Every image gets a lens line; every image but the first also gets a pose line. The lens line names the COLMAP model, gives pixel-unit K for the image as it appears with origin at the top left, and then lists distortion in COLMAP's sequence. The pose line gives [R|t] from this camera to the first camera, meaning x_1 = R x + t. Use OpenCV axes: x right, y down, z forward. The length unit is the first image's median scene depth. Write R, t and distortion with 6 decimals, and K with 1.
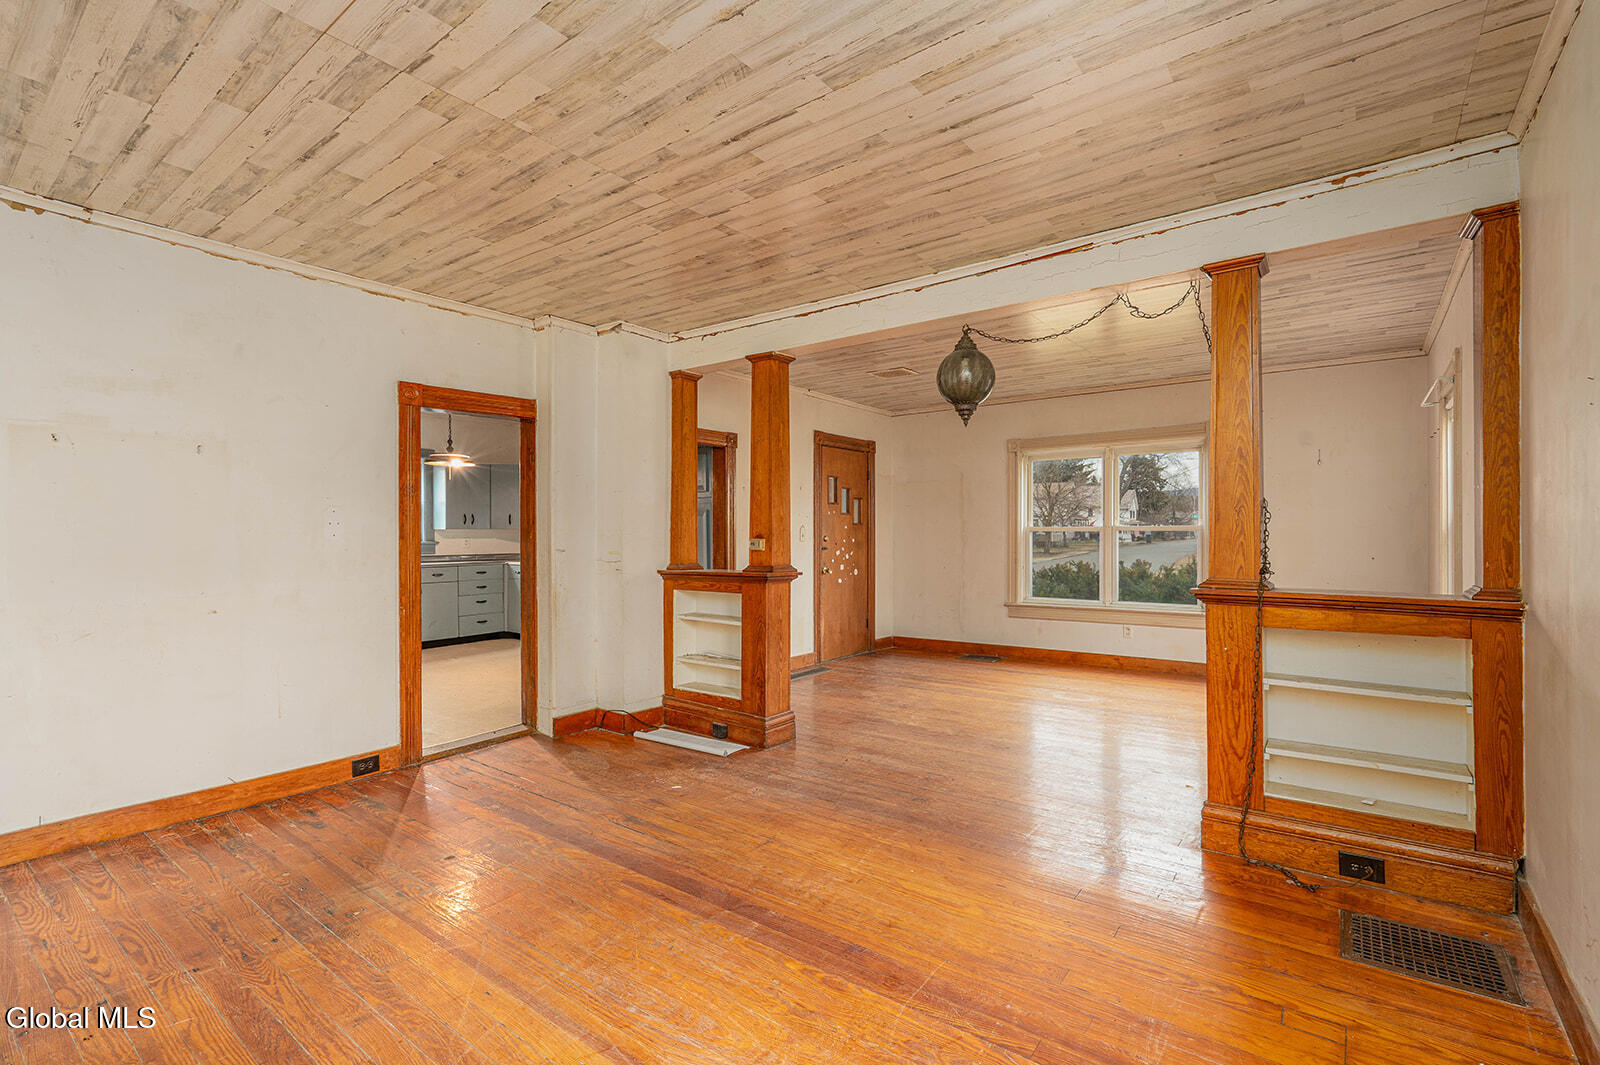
lens RADIAL K [[726.6, 0, 800.0], [0, 726.6, 532.5], [0, 0, 1]] dist [-0.073704, 0.039298]
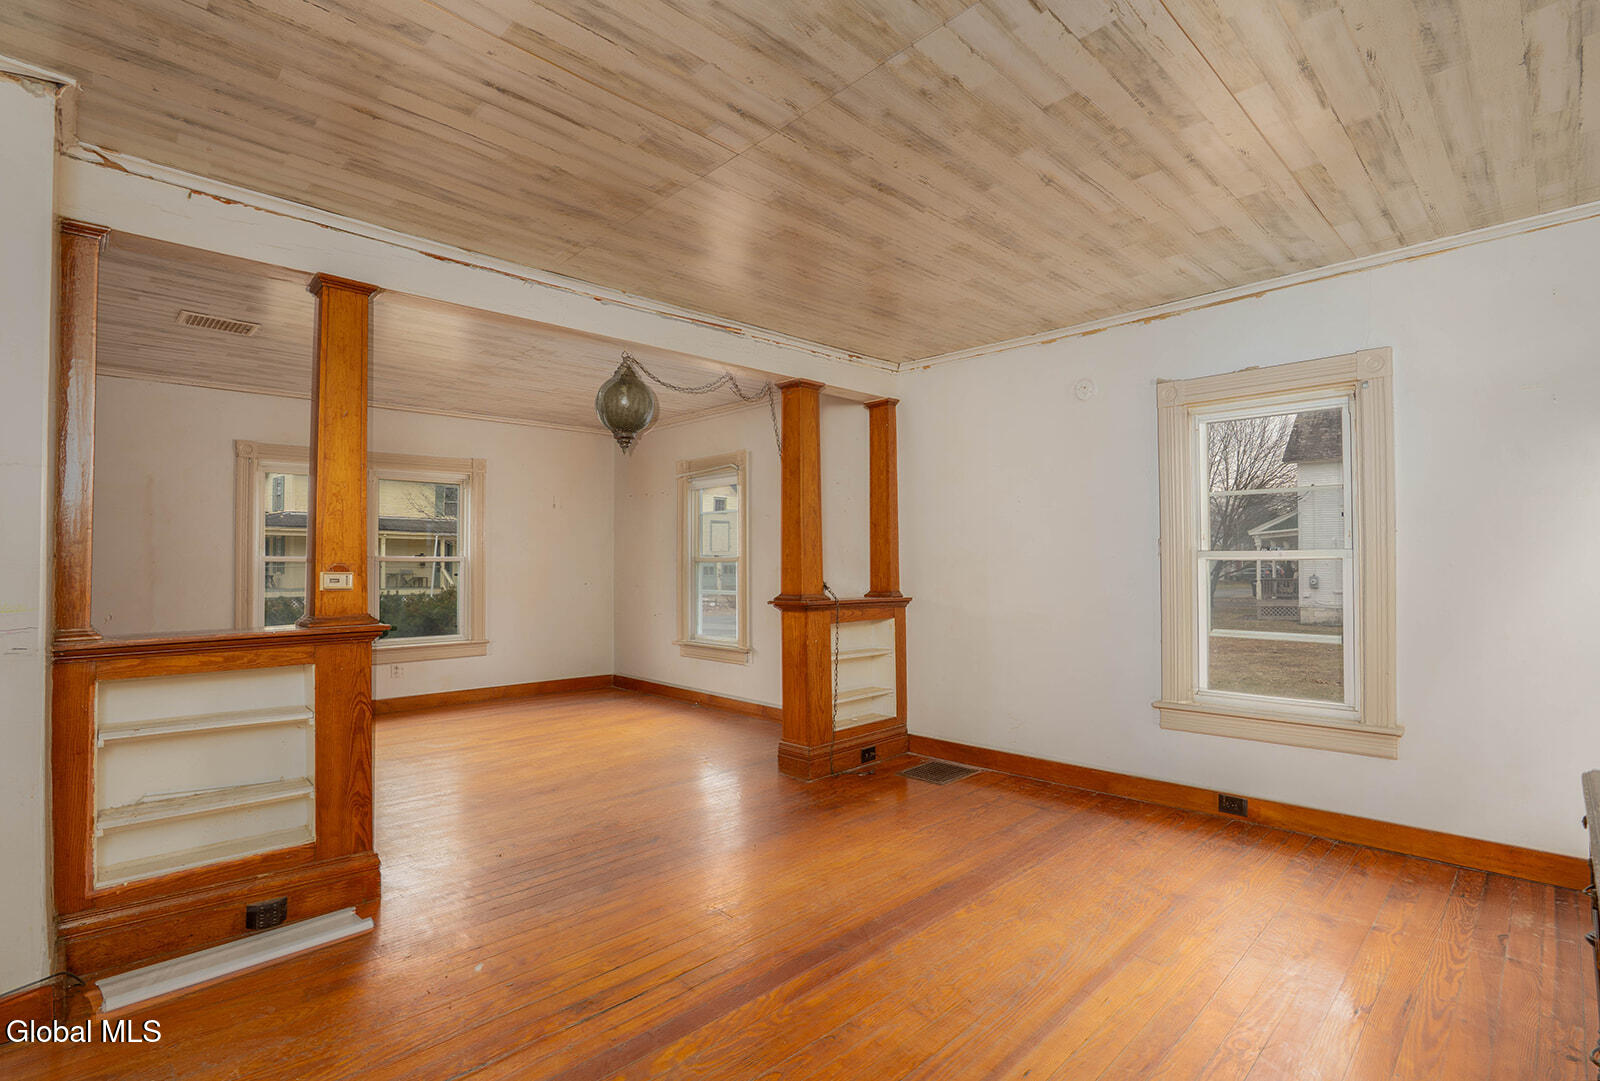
lens RADIAL K [[776.6, 0, 808.1], [0, 776.6, 542.9], [0, 0, 1]] dist [-0.021270, 0.000059]
pose [[0.140221, 0.024848, 0.989808, -0.779914], [0.002150, 0.999675, -0.025400, 0.001421], [-0.990118, 0.005690, 0.140122, 0.603438]]
